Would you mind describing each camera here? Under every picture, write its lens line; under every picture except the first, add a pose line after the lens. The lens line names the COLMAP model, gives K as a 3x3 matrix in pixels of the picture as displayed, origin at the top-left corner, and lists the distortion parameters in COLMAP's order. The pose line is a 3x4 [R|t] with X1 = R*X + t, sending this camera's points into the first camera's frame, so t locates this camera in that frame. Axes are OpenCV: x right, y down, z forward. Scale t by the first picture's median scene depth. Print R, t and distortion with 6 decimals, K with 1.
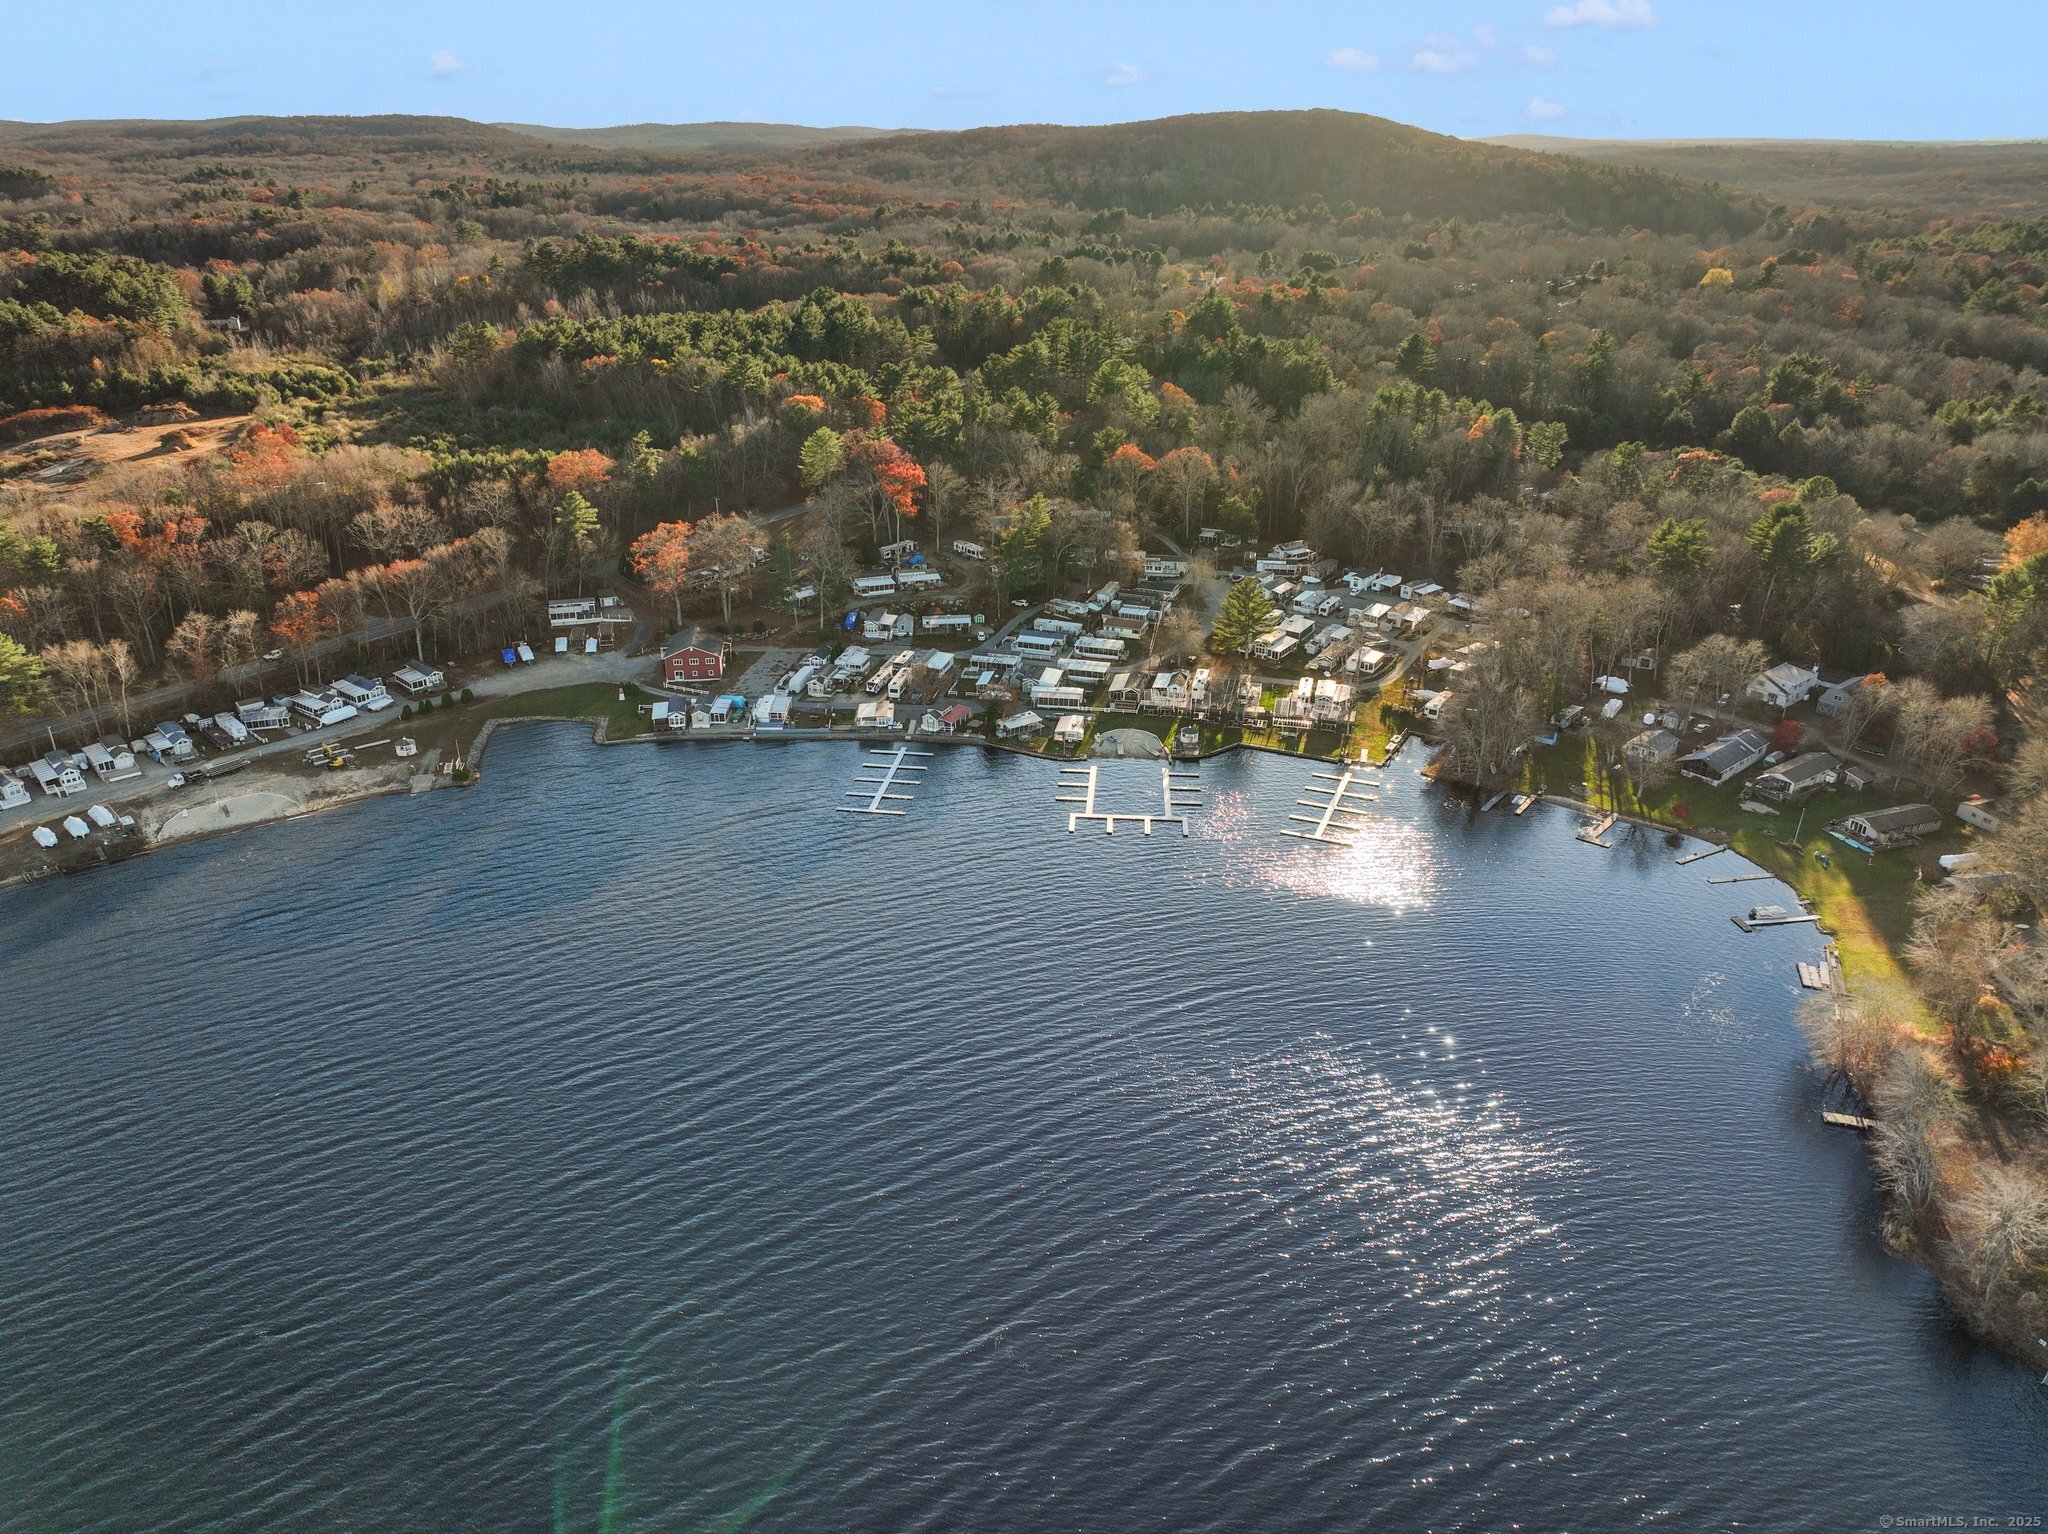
lens RADIAL K [[1457.2, 0, 1024.0], [0, 1457.2, 767.0], [0, 0, 1]] dist [0.007744, 0.002328]
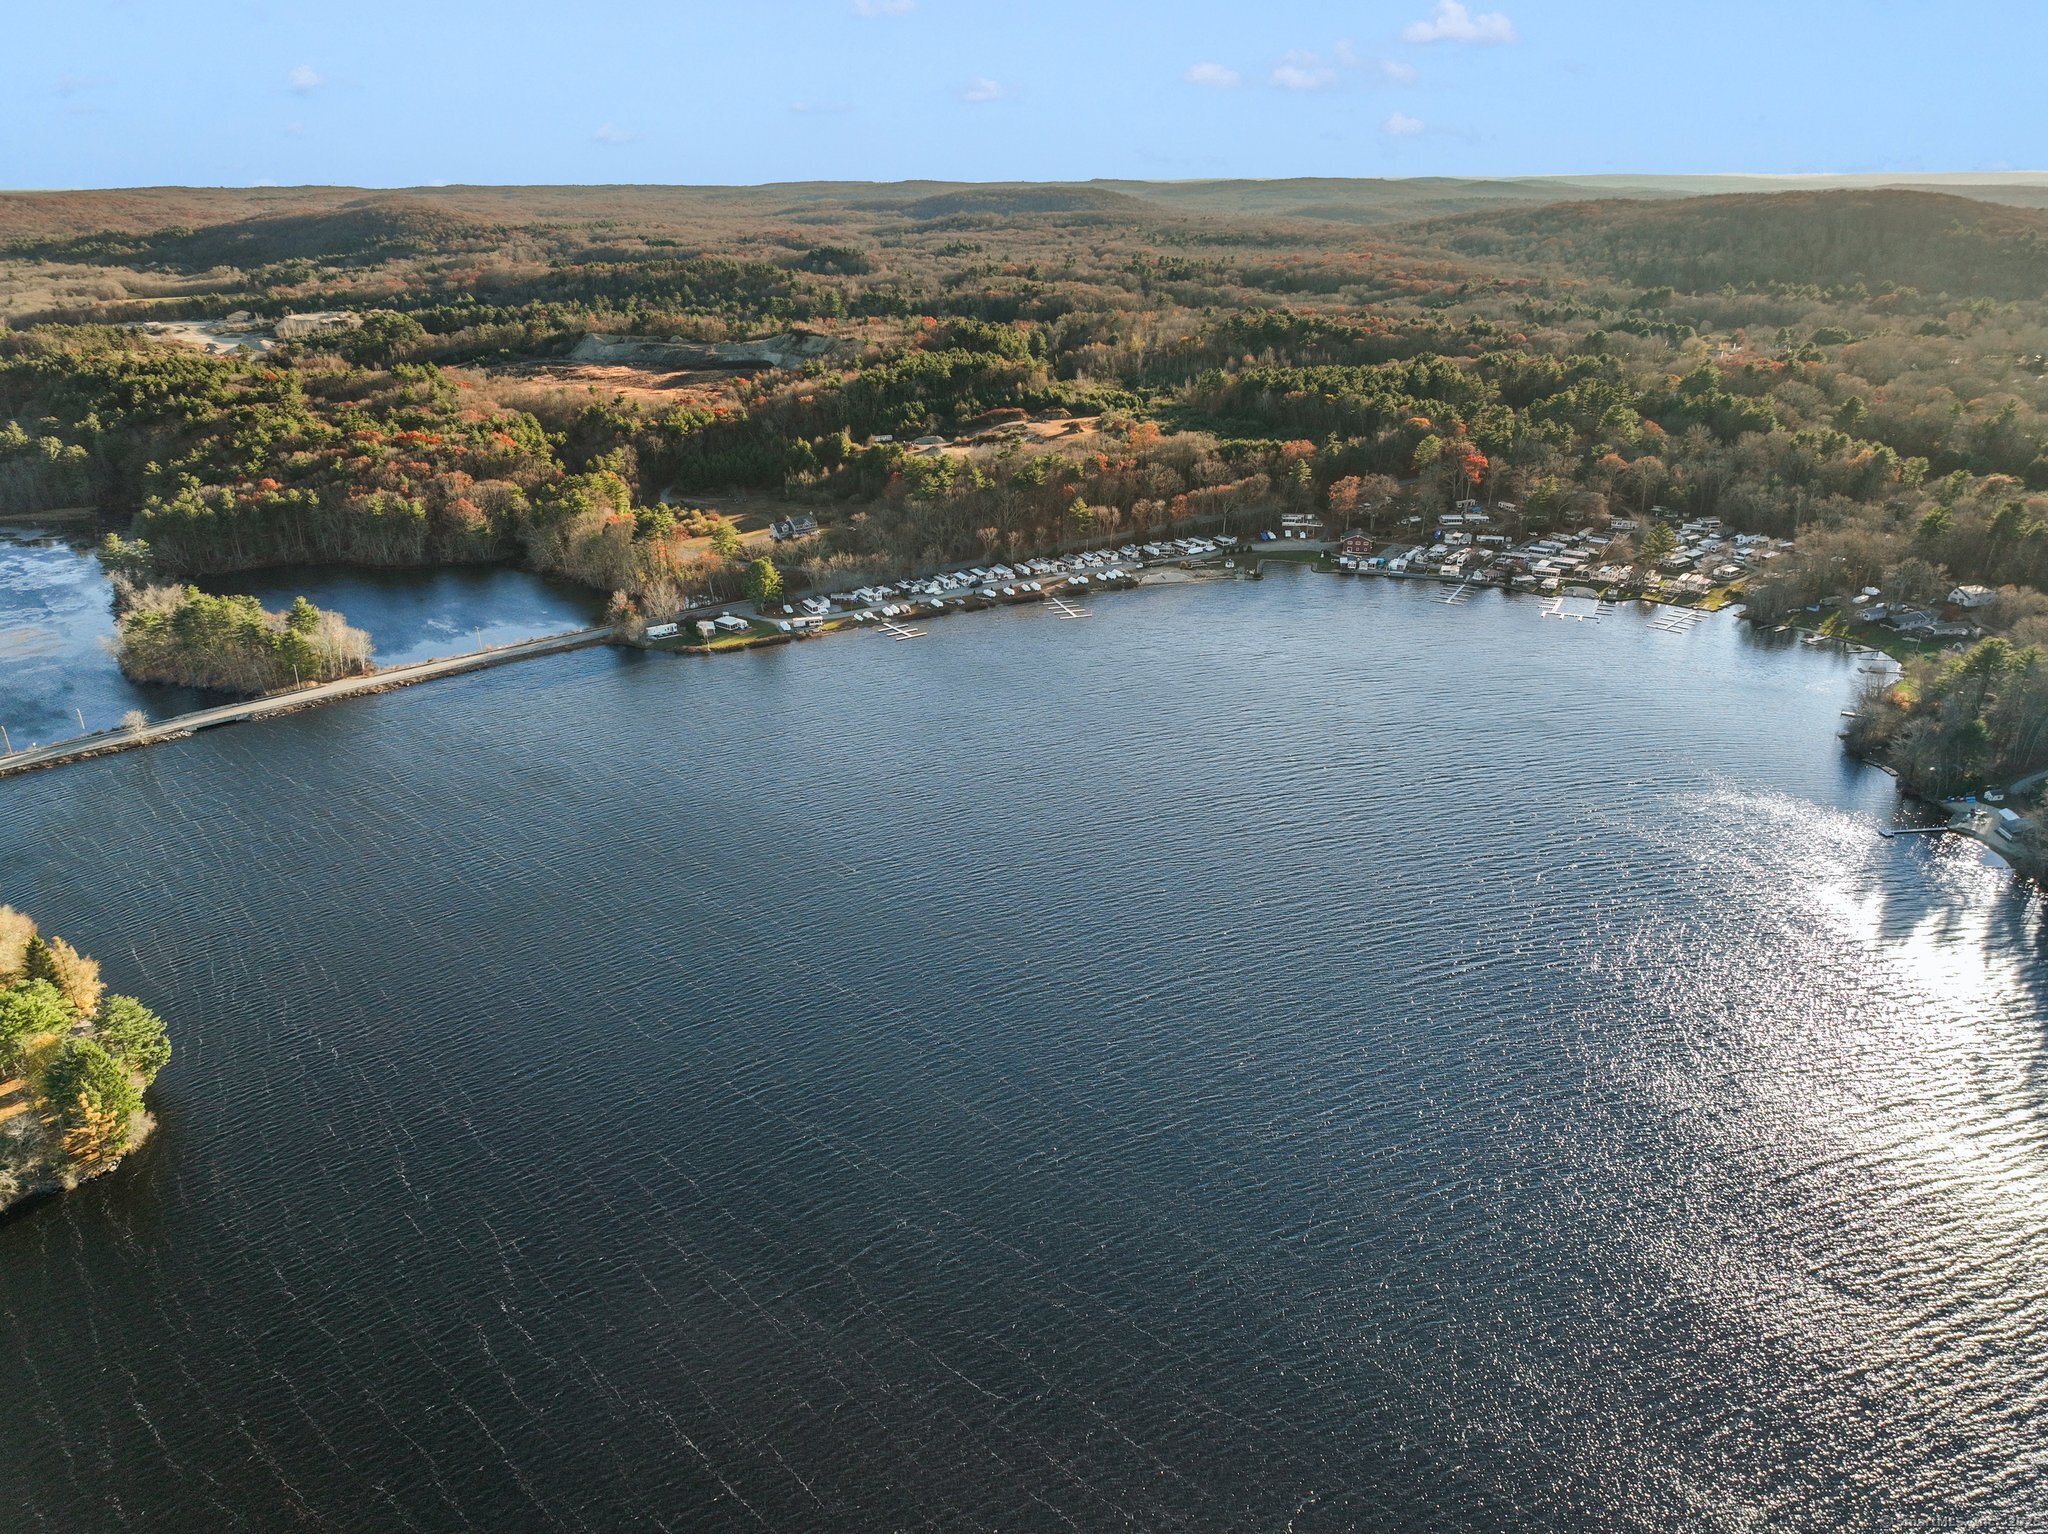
lens RADIAL K [[1457.2, 0, 1024.0], [0, 1457.2, 767.0], [0, 0, 1]] dist [0.007744, 0.002328]
pose [[0.936402, 0.123020, -0.328661, 0.029270], [-0.131521, 0.991307, -0.003669, 0.213420], [0.325352, 0.046661, 0.944441, -0.732388]]
